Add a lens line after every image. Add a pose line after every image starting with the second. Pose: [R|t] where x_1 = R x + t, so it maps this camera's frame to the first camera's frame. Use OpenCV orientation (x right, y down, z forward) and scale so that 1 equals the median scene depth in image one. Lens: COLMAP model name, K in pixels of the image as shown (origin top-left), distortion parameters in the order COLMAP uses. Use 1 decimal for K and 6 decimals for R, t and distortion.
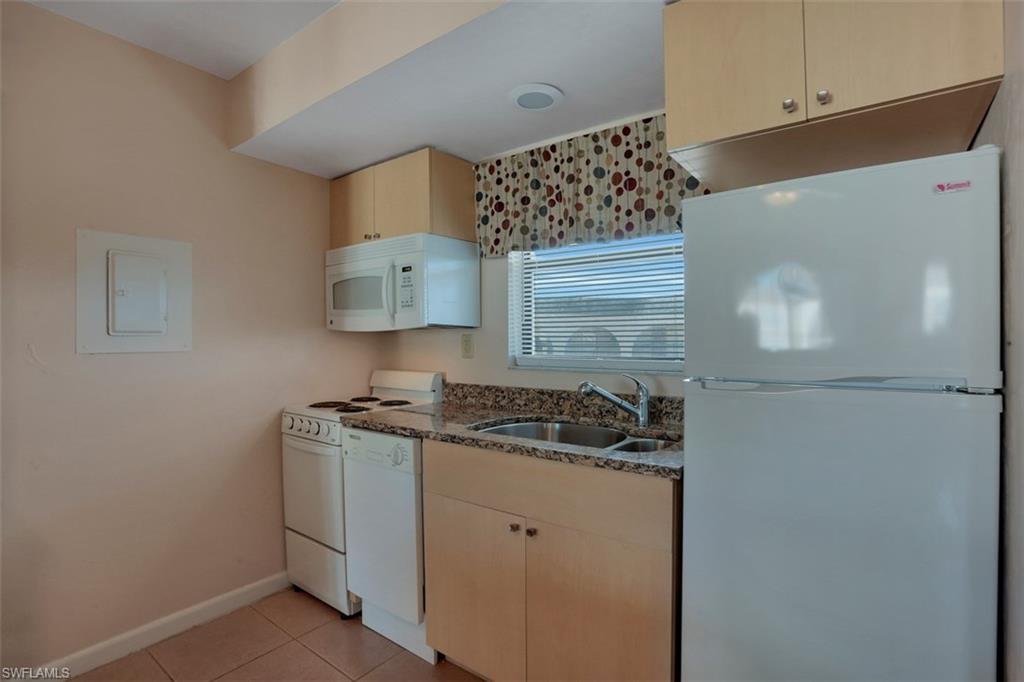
lens RADIAL K [[497.0, 0, 511.6], [0, 497.0, 338.5], [0, 0, 1]] dist [-0.078081, 0.029669]
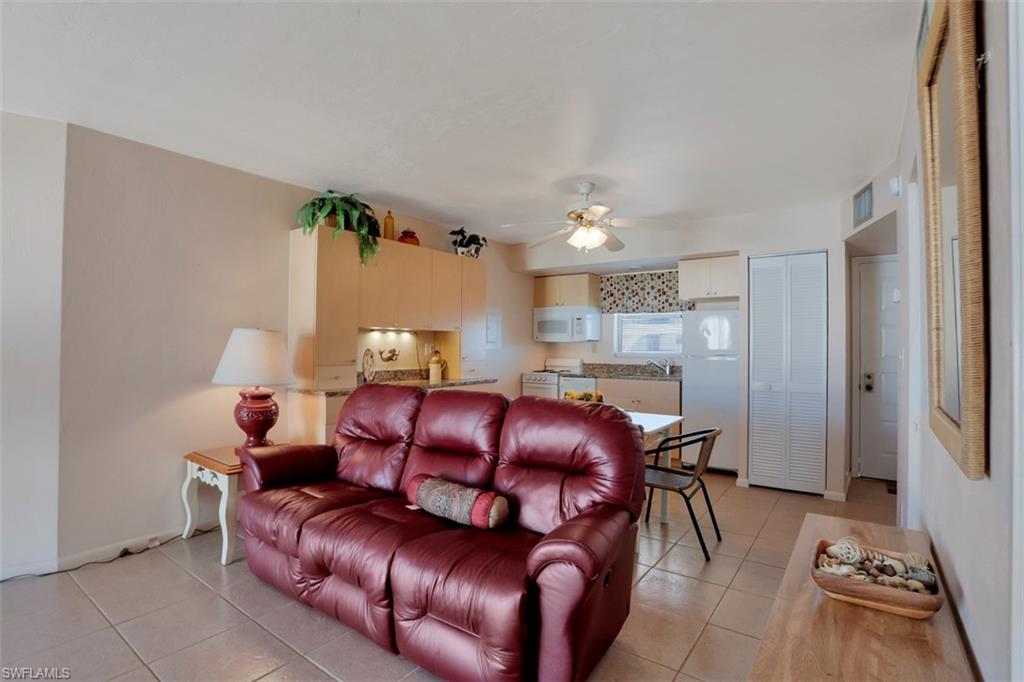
lens RADIAL K [[497.0, 0, 511.6], [0, 497.0, 338.5], [0, 0, 1]] dist [-0.078081, 0.029669]
pose [[0.999864, 0.009842, 0.013267, -0.619269], [-0.009693, 0.999889, -0.011280, -0.001684], [-0.013376, 0.011149, 0.999848, -1.696944]]
